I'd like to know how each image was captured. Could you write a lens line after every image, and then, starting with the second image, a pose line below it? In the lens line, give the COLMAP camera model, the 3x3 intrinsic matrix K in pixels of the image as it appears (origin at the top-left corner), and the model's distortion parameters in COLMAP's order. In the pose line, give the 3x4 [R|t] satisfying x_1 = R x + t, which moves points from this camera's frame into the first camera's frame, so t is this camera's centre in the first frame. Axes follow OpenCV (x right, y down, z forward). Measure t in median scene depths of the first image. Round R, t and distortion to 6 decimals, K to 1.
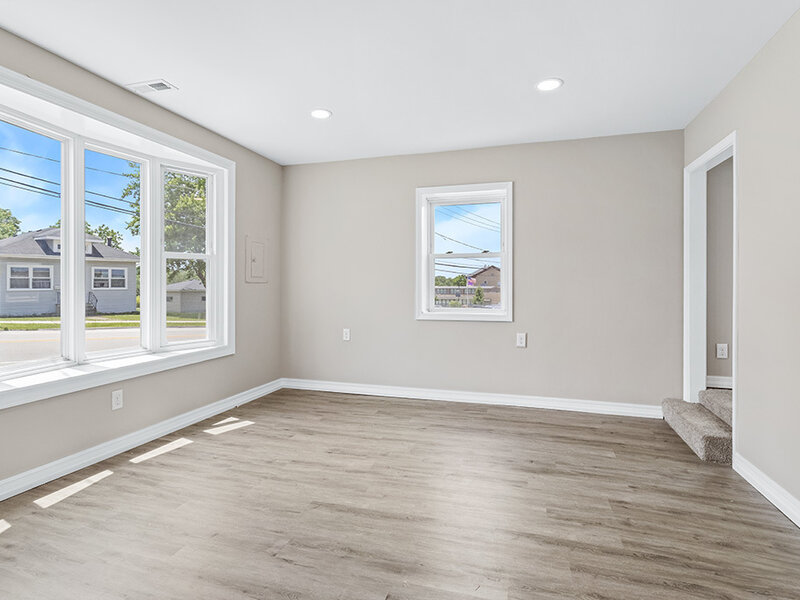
lens RADIAL K [[431.5, 0, 399.2], [0, 431.5, 294.1], [0, 0, 1]] dist [-0.006571, 0.001437]
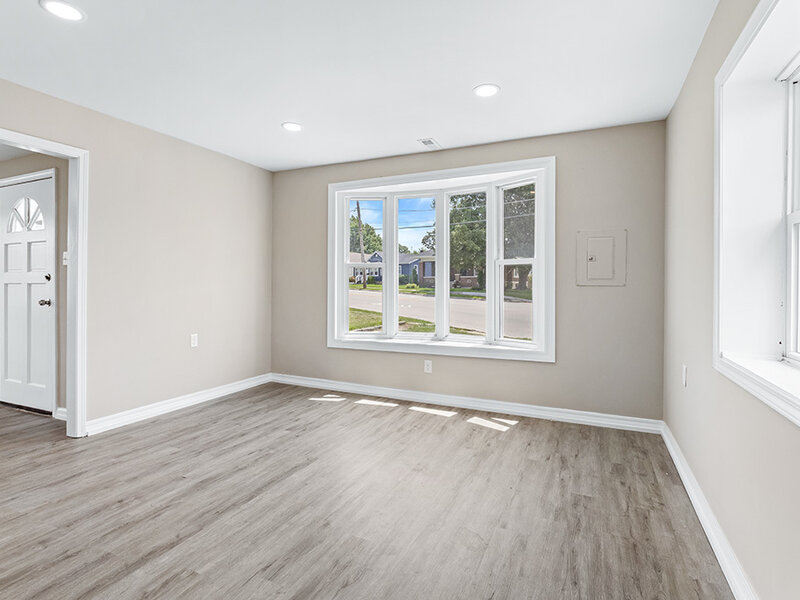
lens RADIAL K [[431.5, 0, 398.5], [0, 431.5, 293.3], [0, 0, 1]] dist [-0.006571, 0.001437]
pose [[-0.151725, 0.019592, -0.988229, 0.716583], [-0.019052, 0.999560, 0.022742, -0.031548], [0.988239, 0.022278, -0.151285, 0.992080]]
